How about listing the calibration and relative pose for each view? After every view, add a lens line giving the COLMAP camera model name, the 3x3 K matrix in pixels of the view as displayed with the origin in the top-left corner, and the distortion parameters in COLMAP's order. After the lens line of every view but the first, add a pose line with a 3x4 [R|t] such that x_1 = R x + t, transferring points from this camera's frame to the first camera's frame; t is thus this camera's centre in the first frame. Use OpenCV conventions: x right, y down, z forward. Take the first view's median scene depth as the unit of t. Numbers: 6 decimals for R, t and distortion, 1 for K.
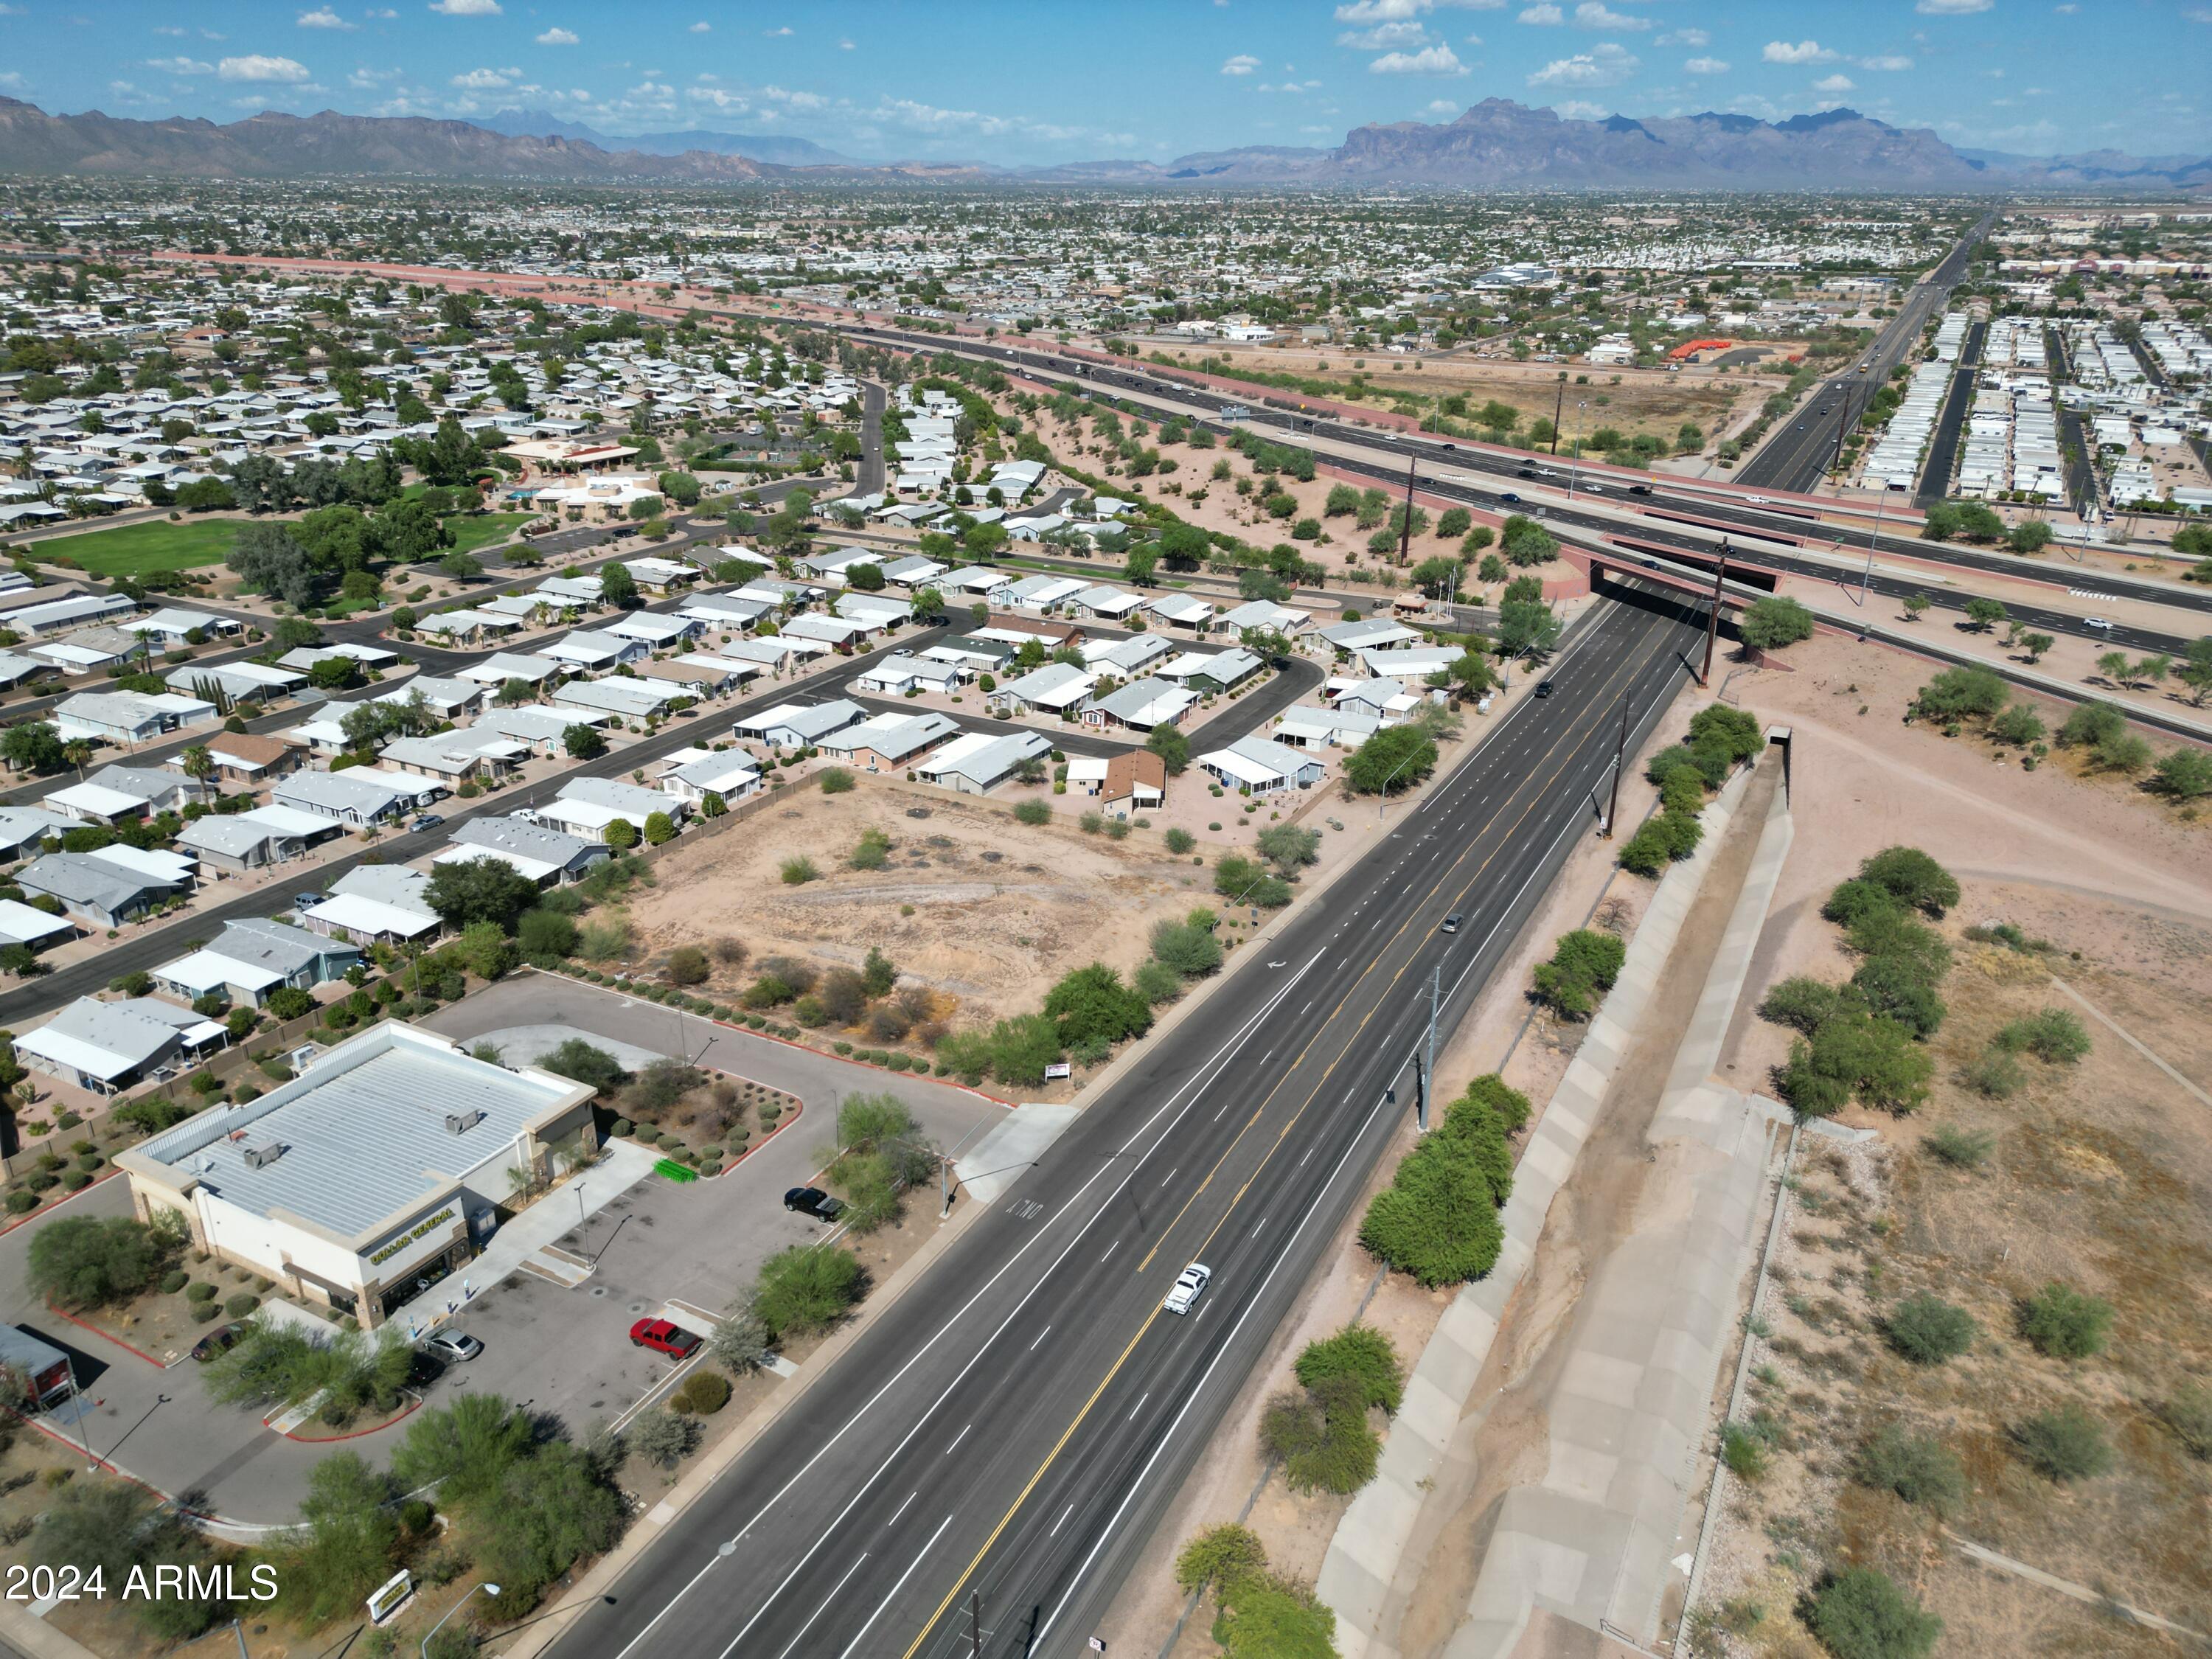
lens RADIAL K [[1556.6, 0, 1093.6], [0, 1556.6, 823.9], [0, 0, 1]] dist [0.080085, -0.076408]
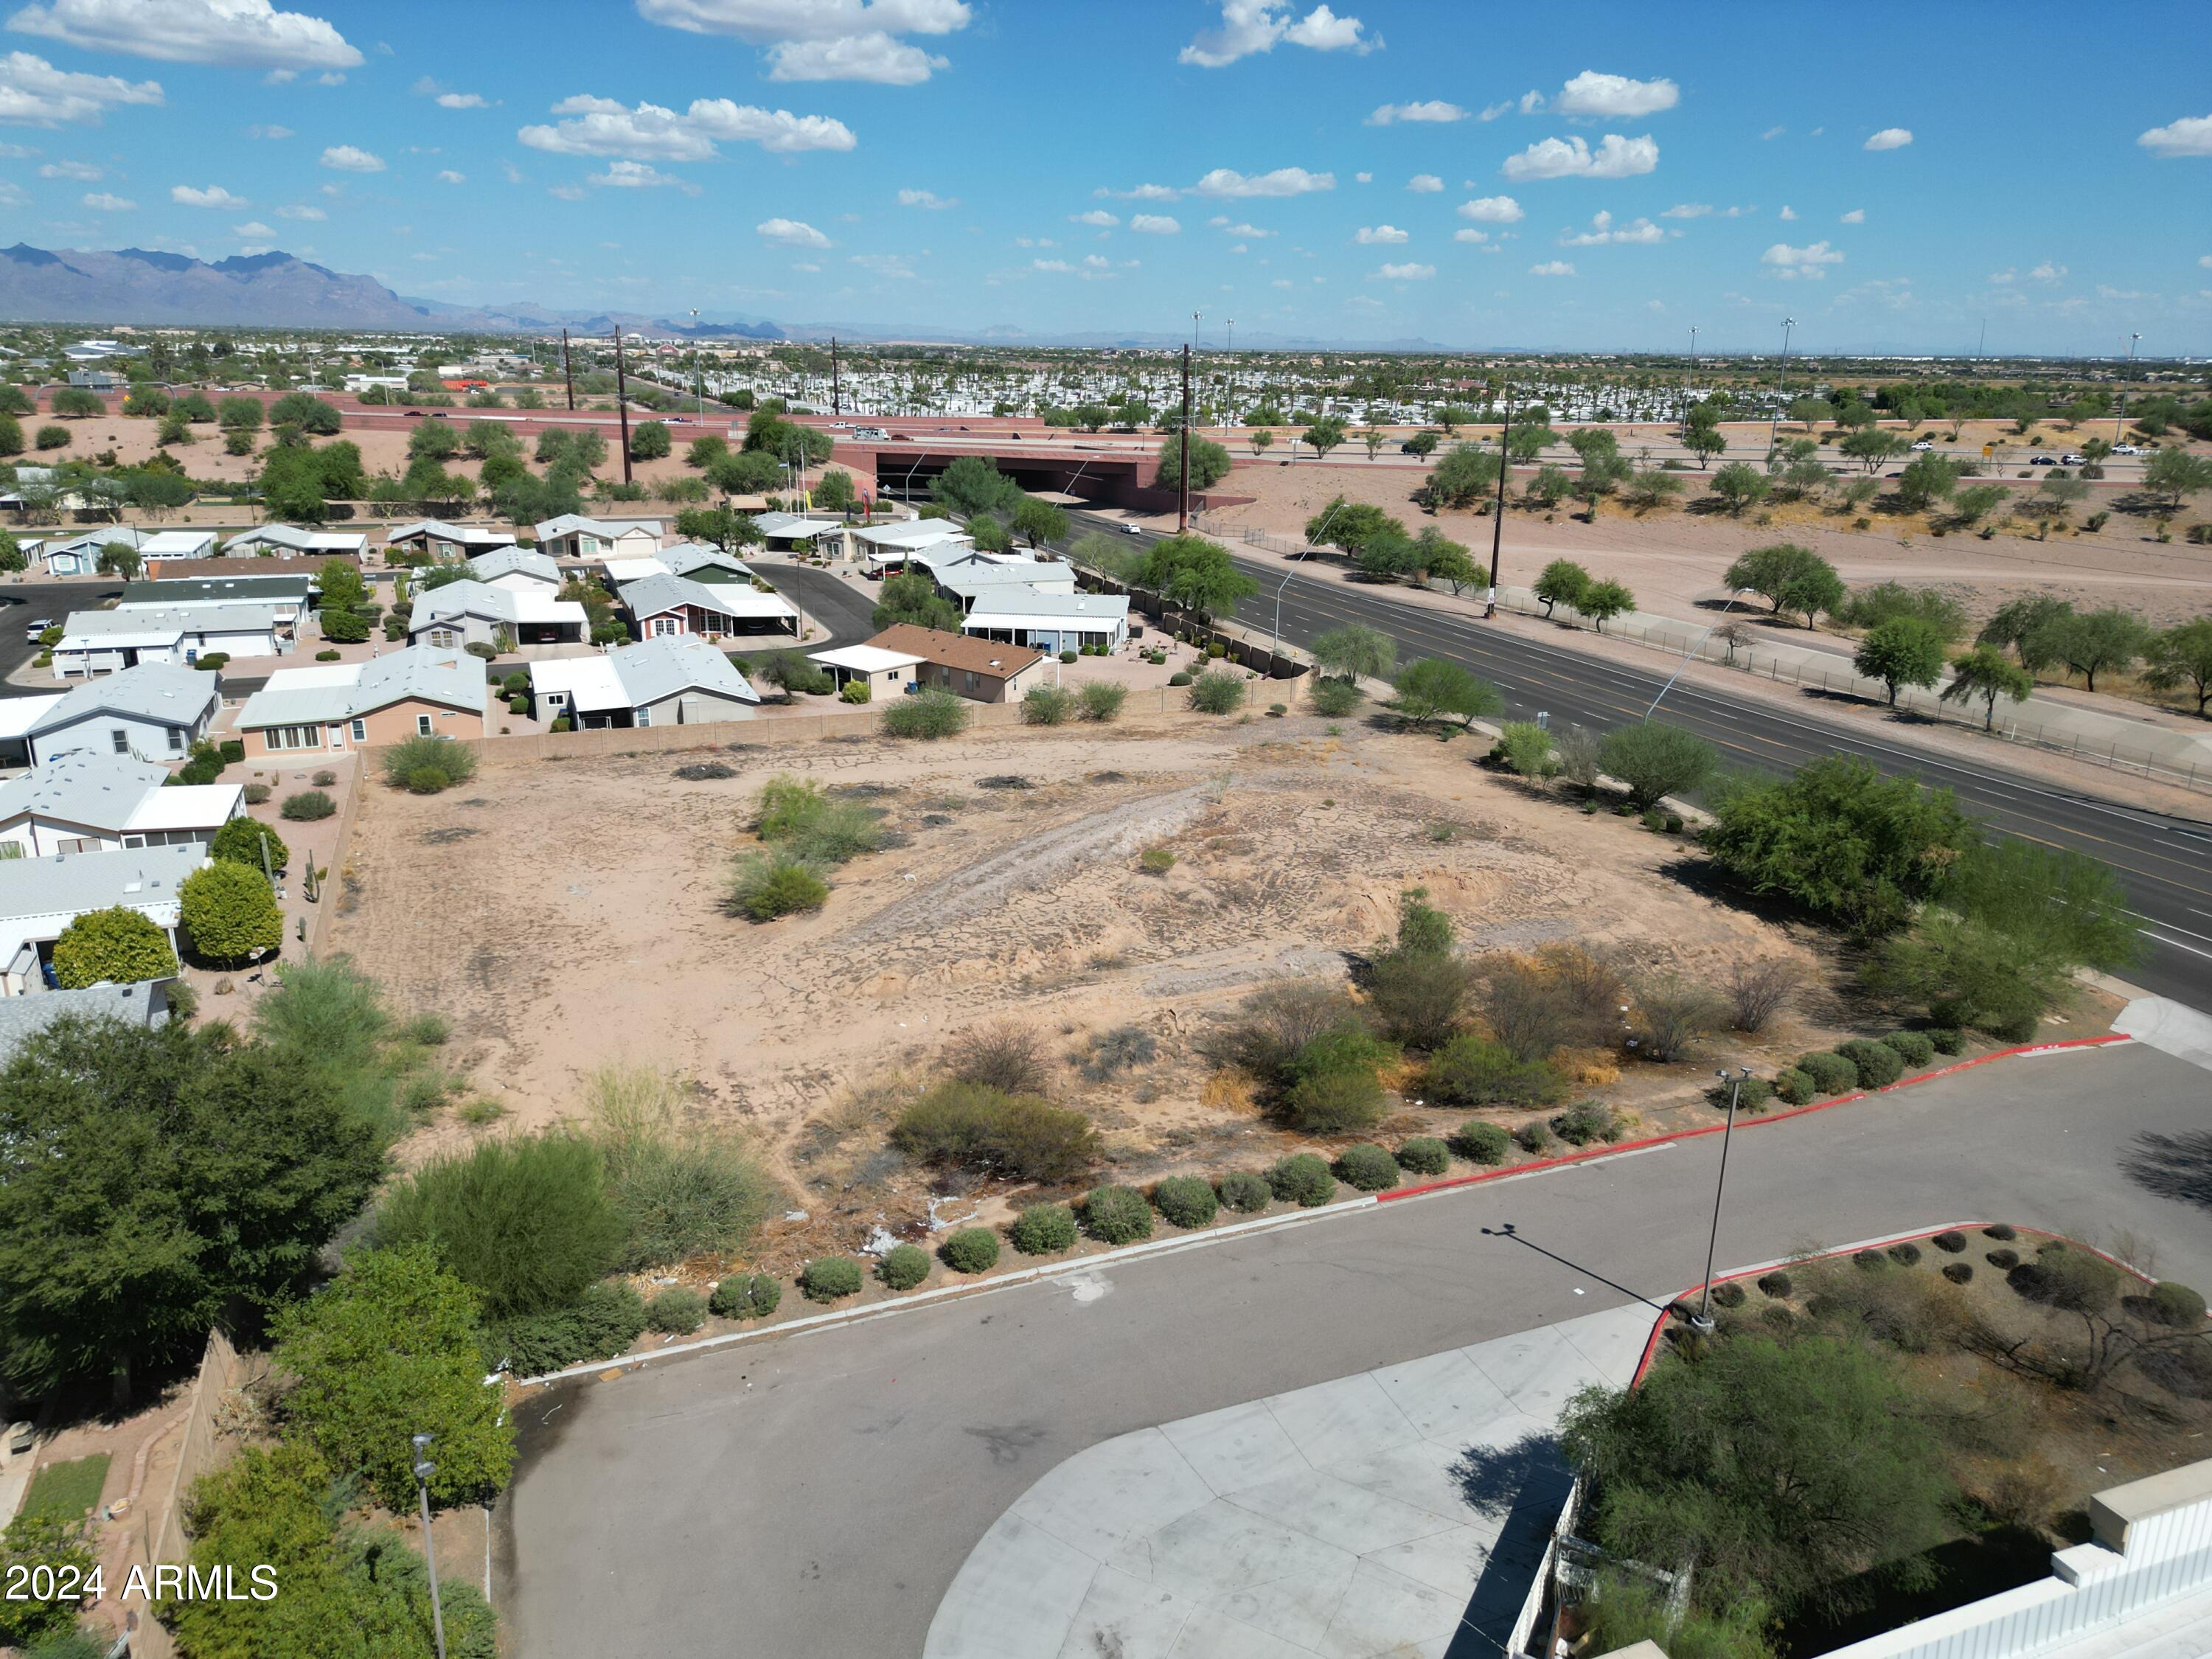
lens RADIAL K [[1555.9, 0, 1093.4], [0, 1555.9, 835.0], [0, 0, 1]] dist [0.067583, -0.064571]
pose [[0.649226, -0.225563, 0.726379, -0.348936], [0.278932, 0.959084, 0.048520, 0.018600], [-0.707603, 0.171111, 0.685579, 0.581873]]
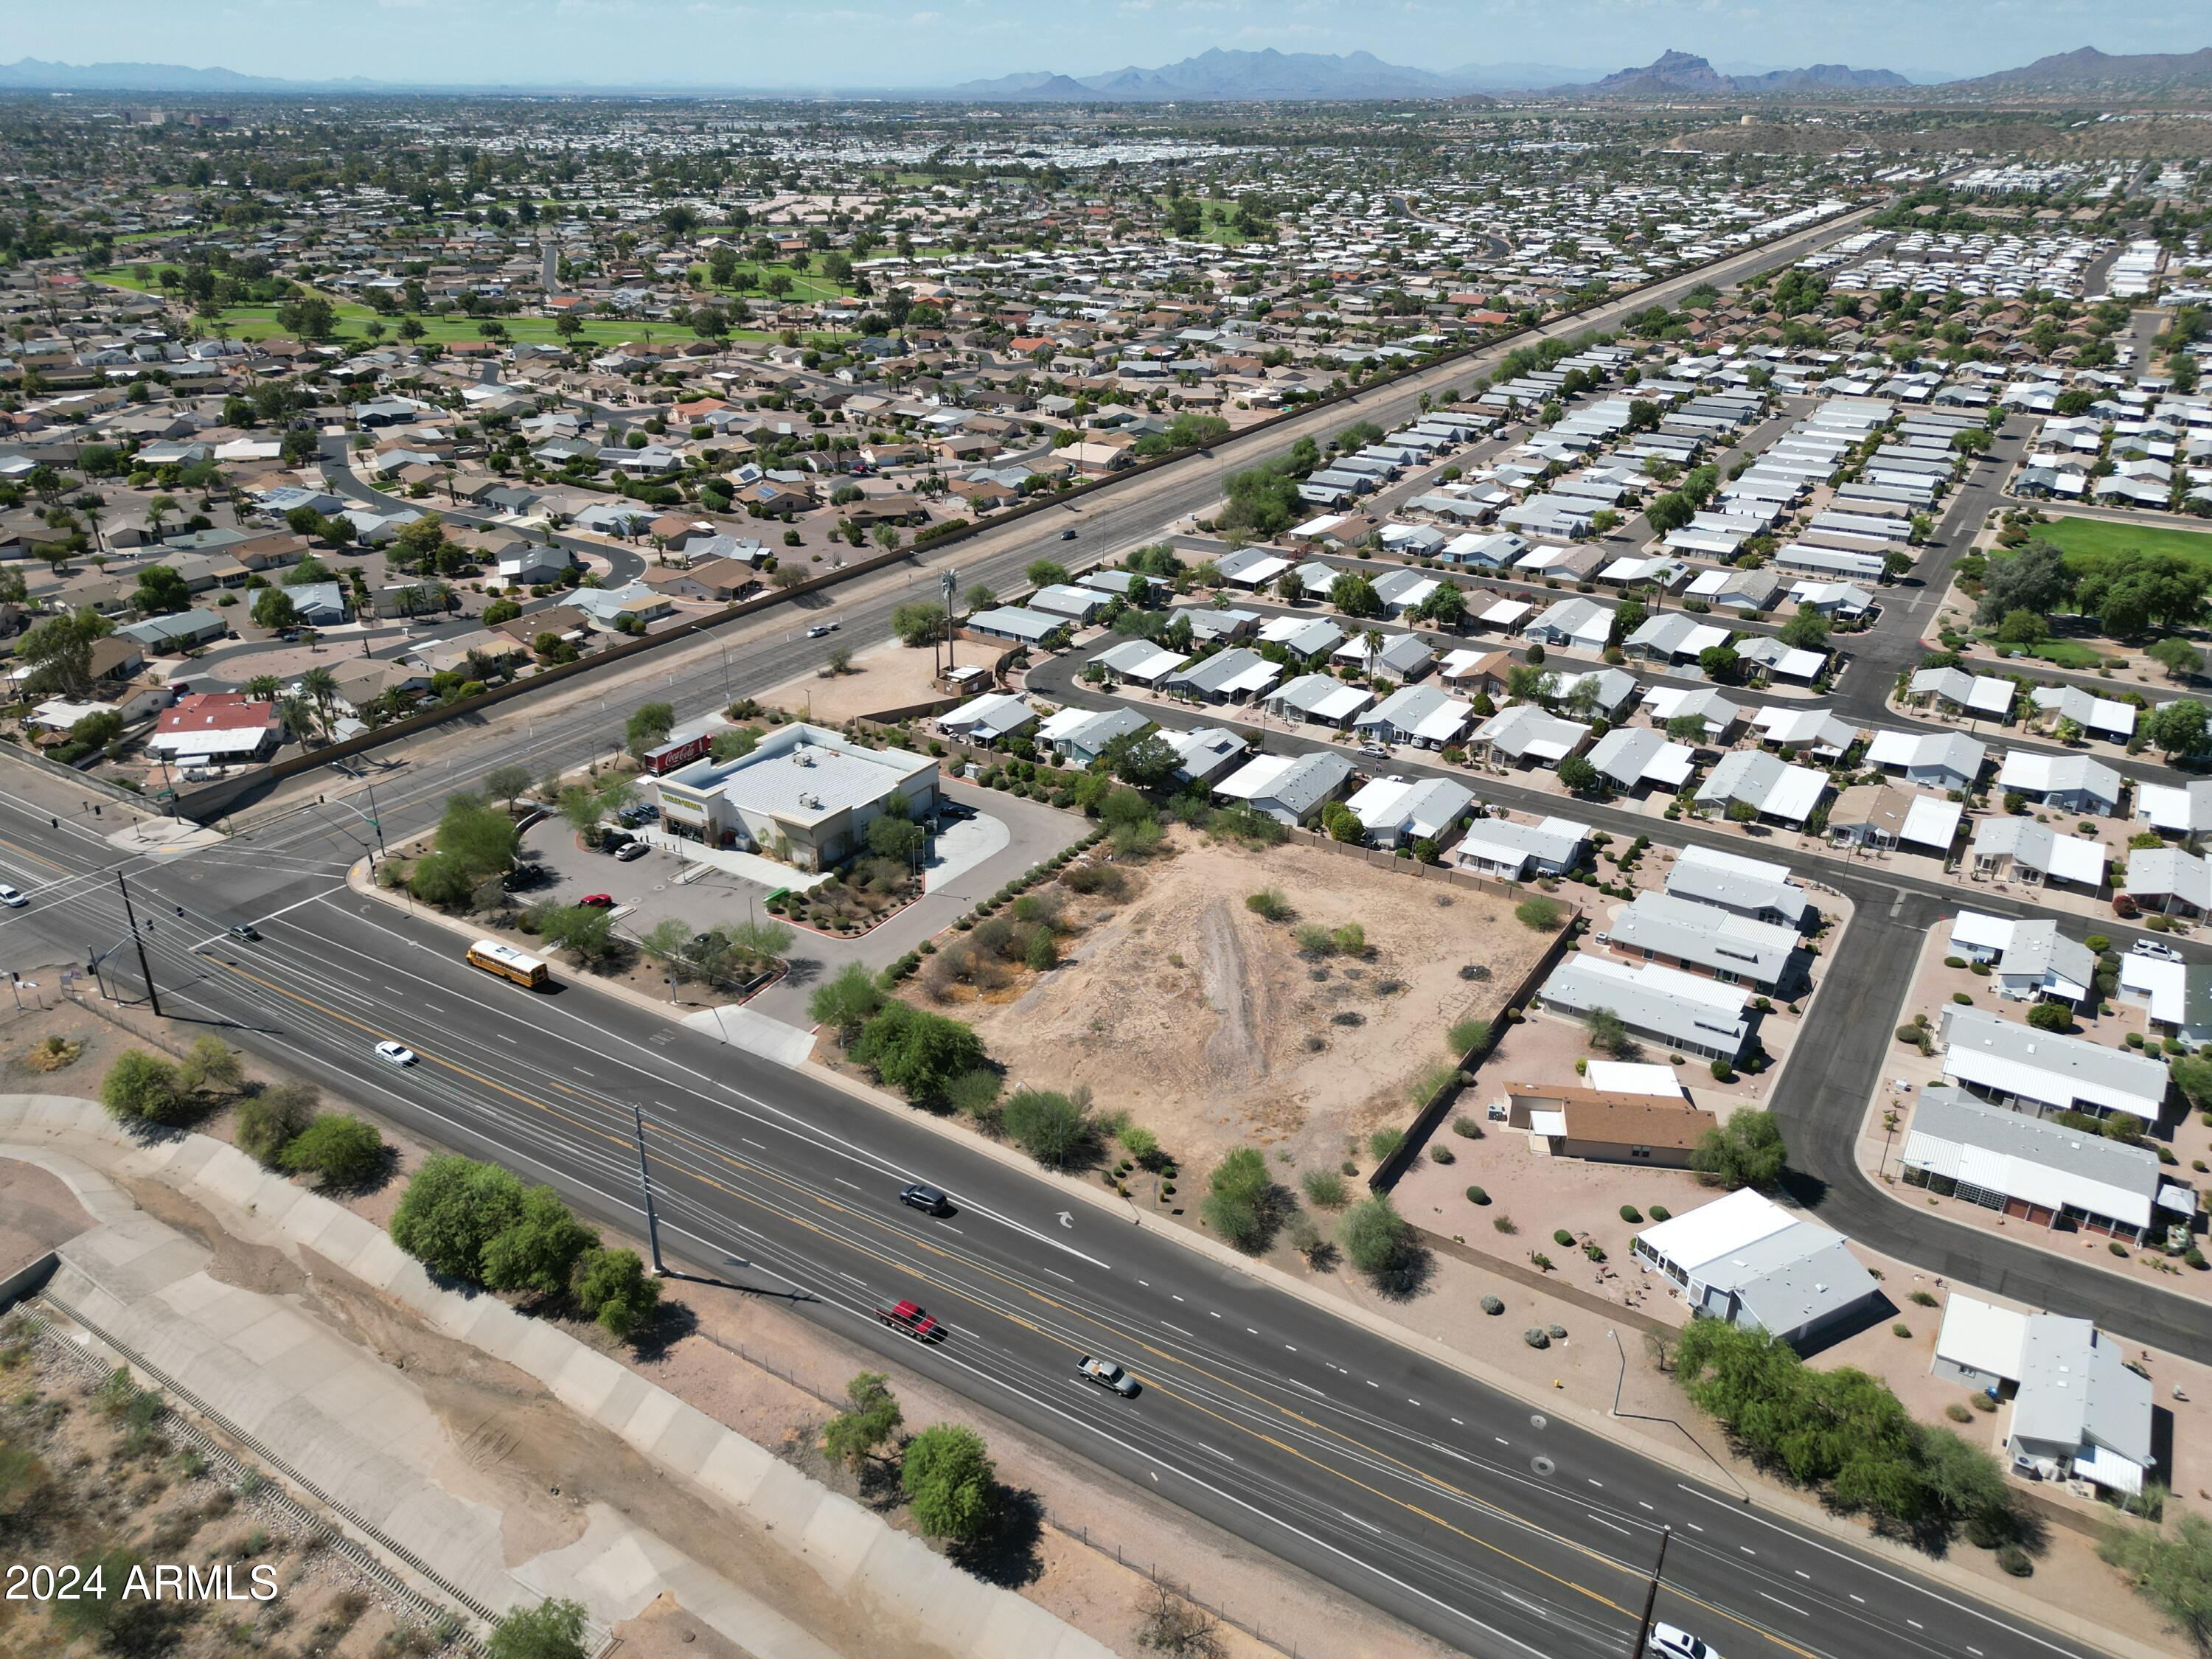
lens RADIAL K [[1555.9, 0, 1093.4], [0, 1555.9, 835.0], [0, 0, 1]] dist [0.067583, -0.064571]
pose [[-0.074766, 0.422998, -0.903041, 0.581131], [-0.379545, 0.825347, 0.418029, -0.316096], [0.922147, 0.373999, 0.098839, 0.665646]]
